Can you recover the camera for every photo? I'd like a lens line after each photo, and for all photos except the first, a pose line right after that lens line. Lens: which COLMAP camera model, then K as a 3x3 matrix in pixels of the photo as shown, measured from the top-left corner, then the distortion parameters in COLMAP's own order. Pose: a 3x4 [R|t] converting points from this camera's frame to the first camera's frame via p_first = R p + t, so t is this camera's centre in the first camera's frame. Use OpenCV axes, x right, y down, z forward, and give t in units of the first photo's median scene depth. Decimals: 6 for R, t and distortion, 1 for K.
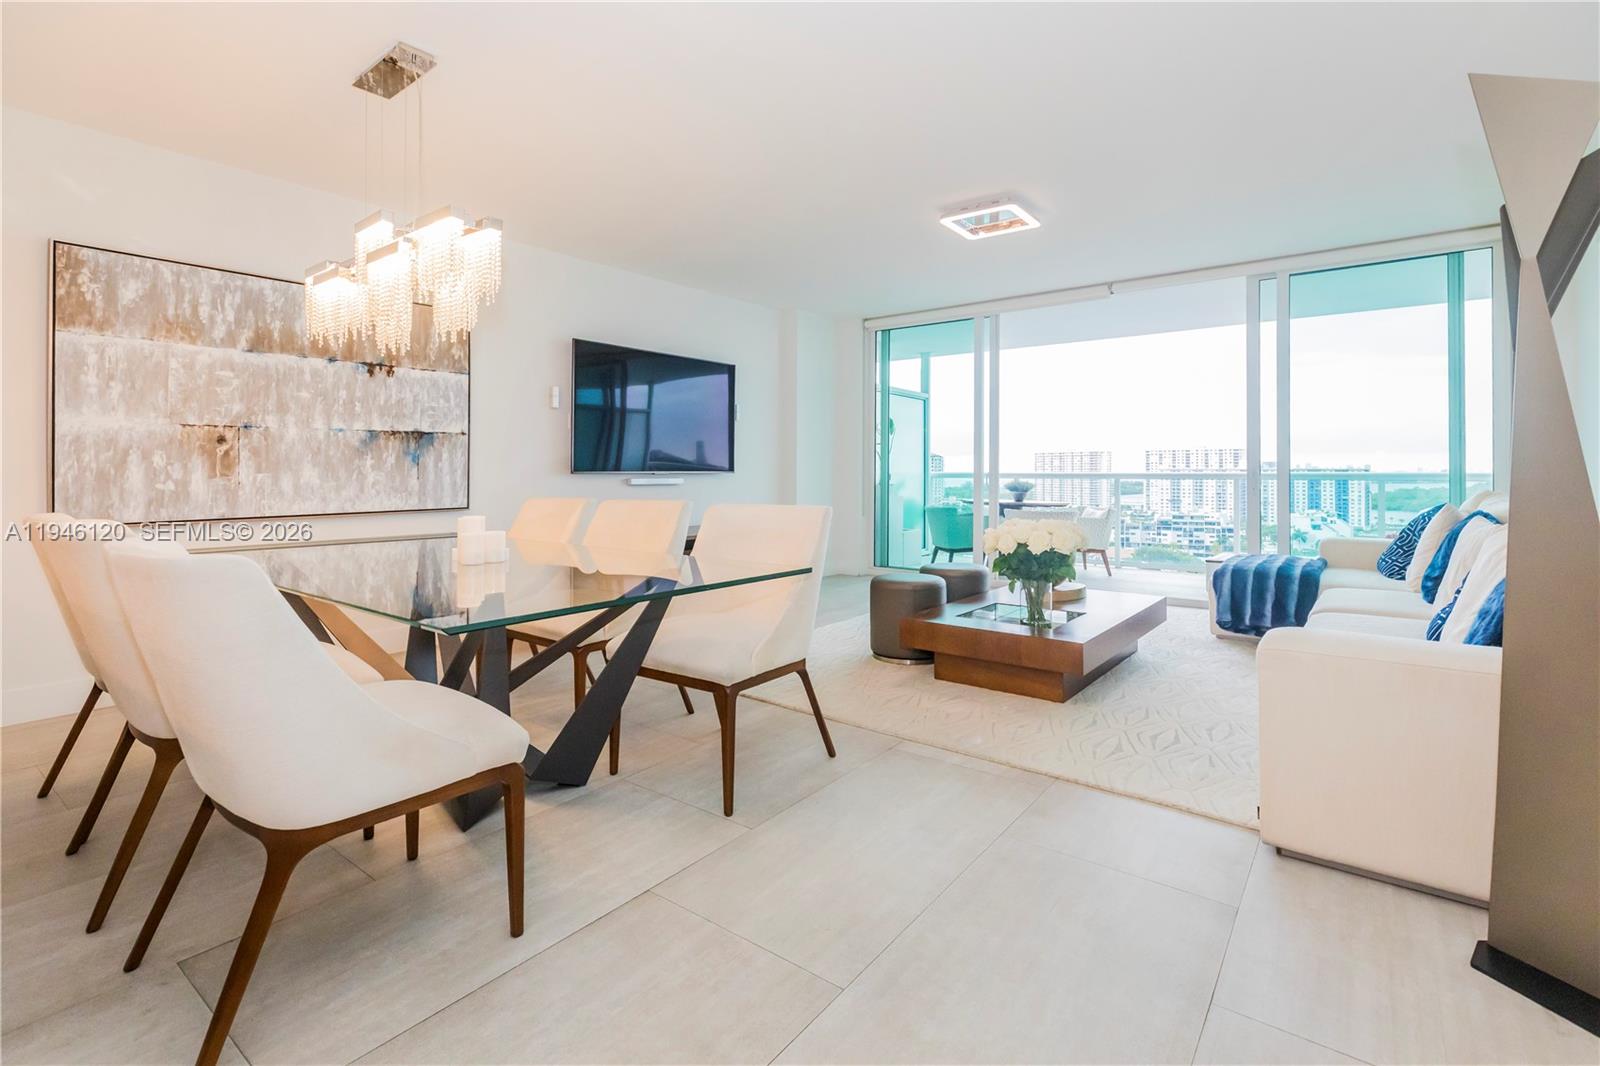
lens RADIAL K [[749.2, 0, 778.8], [0, 749.2, 462.6], [0, 0, 1]] dist [0.001617, 0.001158]
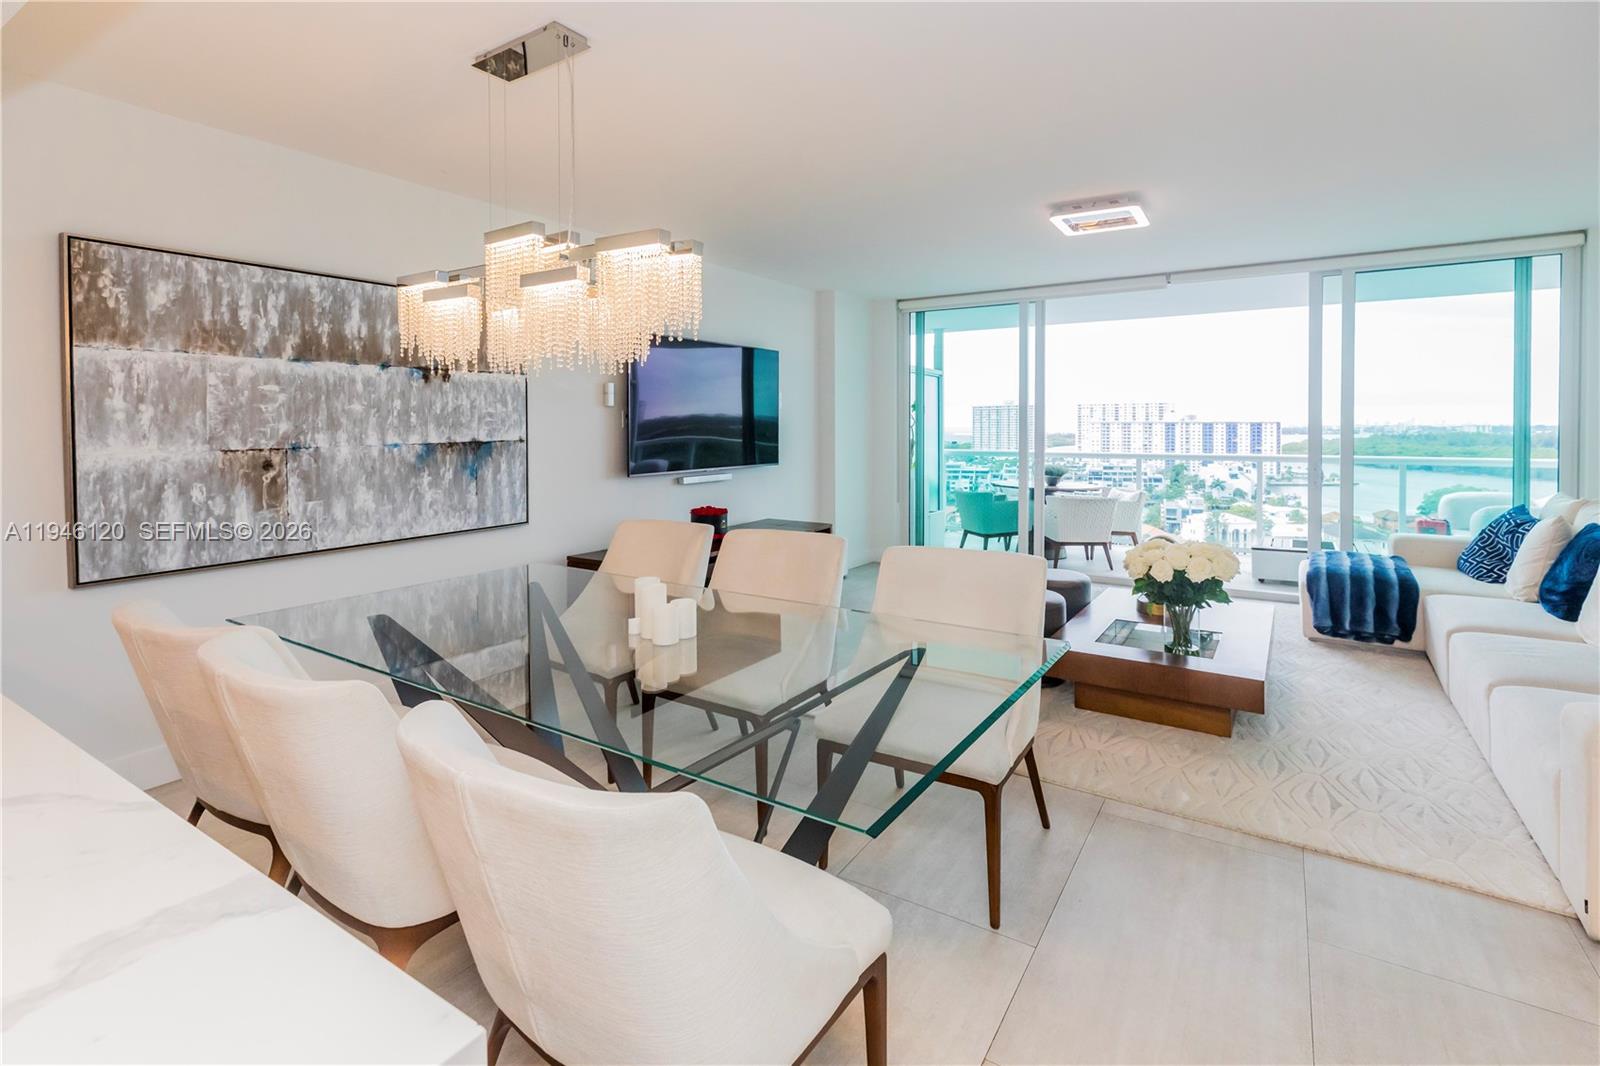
lens RADIAL K [[751.1, 0, 806.0], [0, 751.1, 437.8], [0, 0, 1]] dist [0.003654, -0.000167]
pose [[0.994763, -0.009443, 0.101773, -0.211738], [0.006971, 0.999673, 0.024614, -0.076253], [-0.101972, -0.023776, 0.994503, 0.081234]]
